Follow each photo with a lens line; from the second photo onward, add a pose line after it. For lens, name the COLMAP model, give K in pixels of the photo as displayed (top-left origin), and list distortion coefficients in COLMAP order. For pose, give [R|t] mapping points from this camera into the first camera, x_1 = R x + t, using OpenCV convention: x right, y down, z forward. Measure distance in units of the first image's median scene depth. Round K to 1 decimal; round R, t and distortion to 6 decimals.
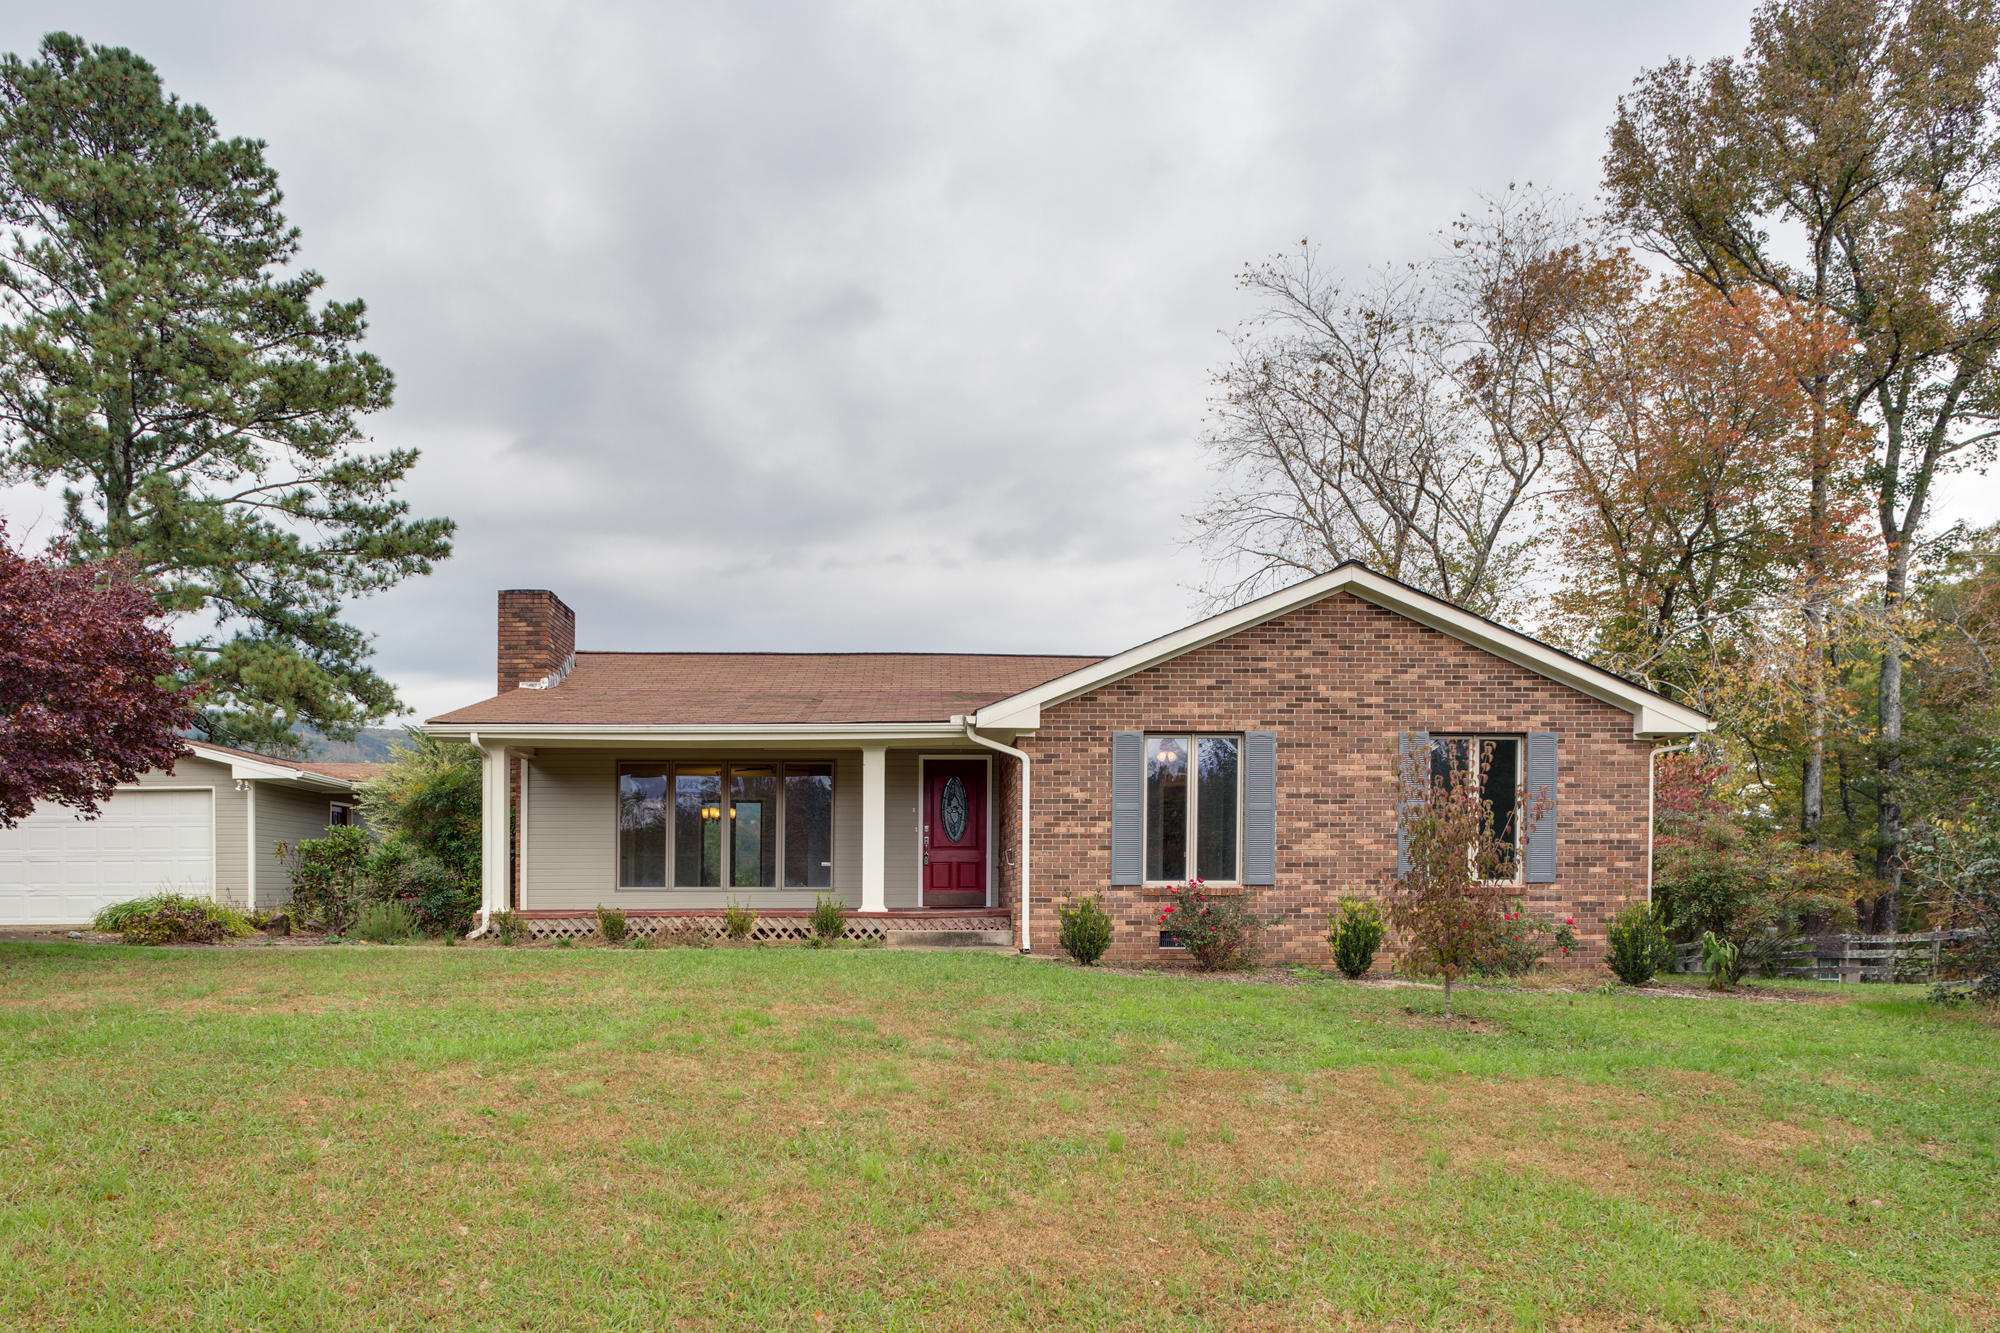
lens RADIAL K [[1561.4, 0, 966.6], [0, 1561.4, 832.9], [0, 0, 1]] dist [-0.040178, 0.037371]
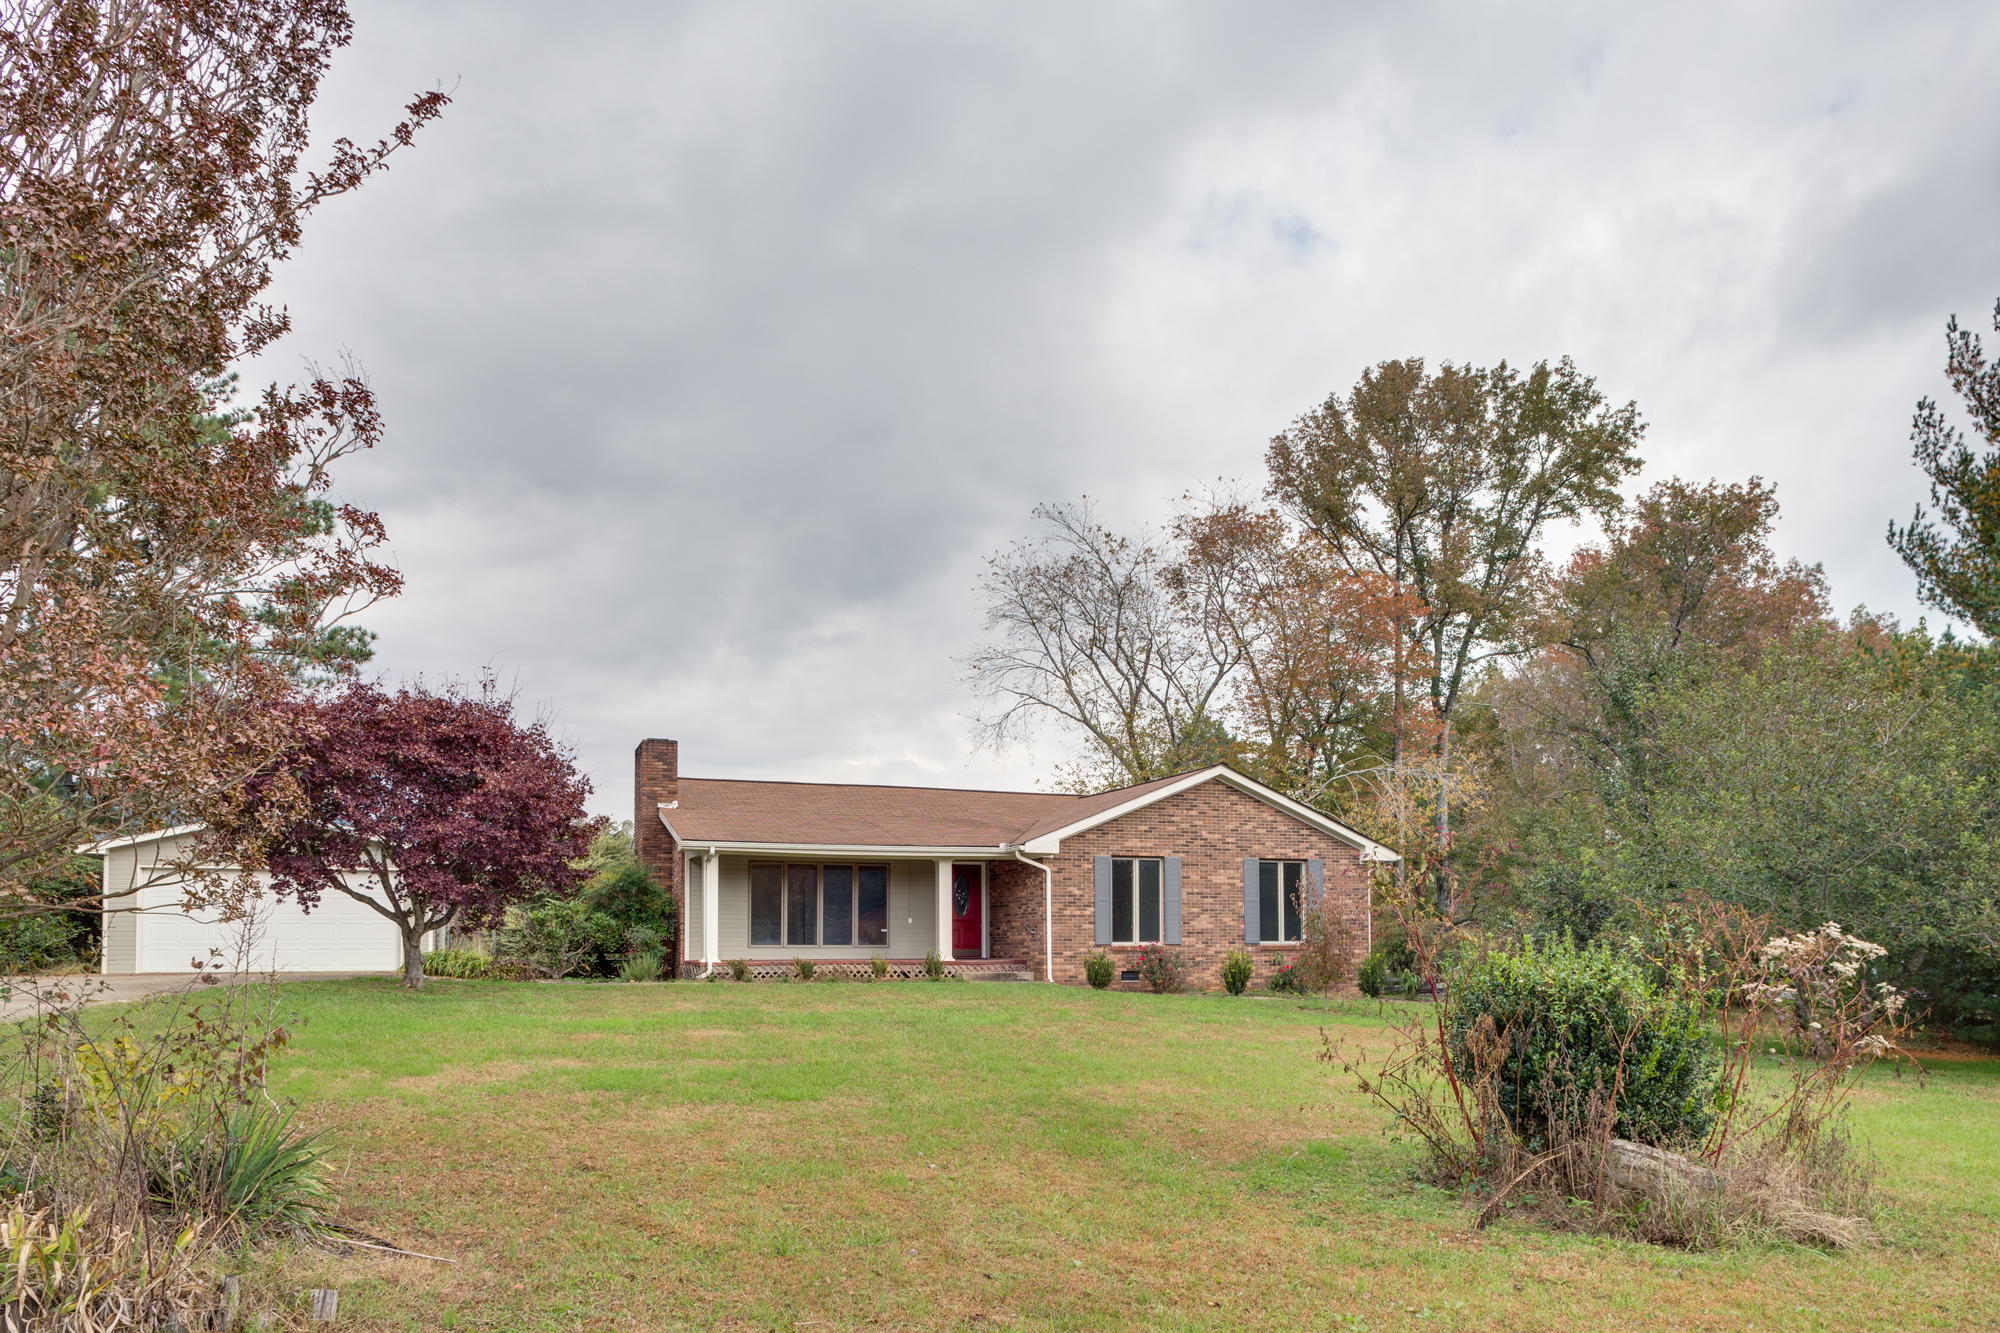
lens RADIAL K [[1561.4, 0, 1002.8], [0, 1561.4, 665.3], [0, 0, 1]] dist [-0.040178, 0.037371]
pose [[0.951854, 0.054333, 0.301700, -0.463724], [-0.011878, 0.989966, -0.140807, -0.024440], [-0.306323, 0.130444, 0.942948, -0.547461]]
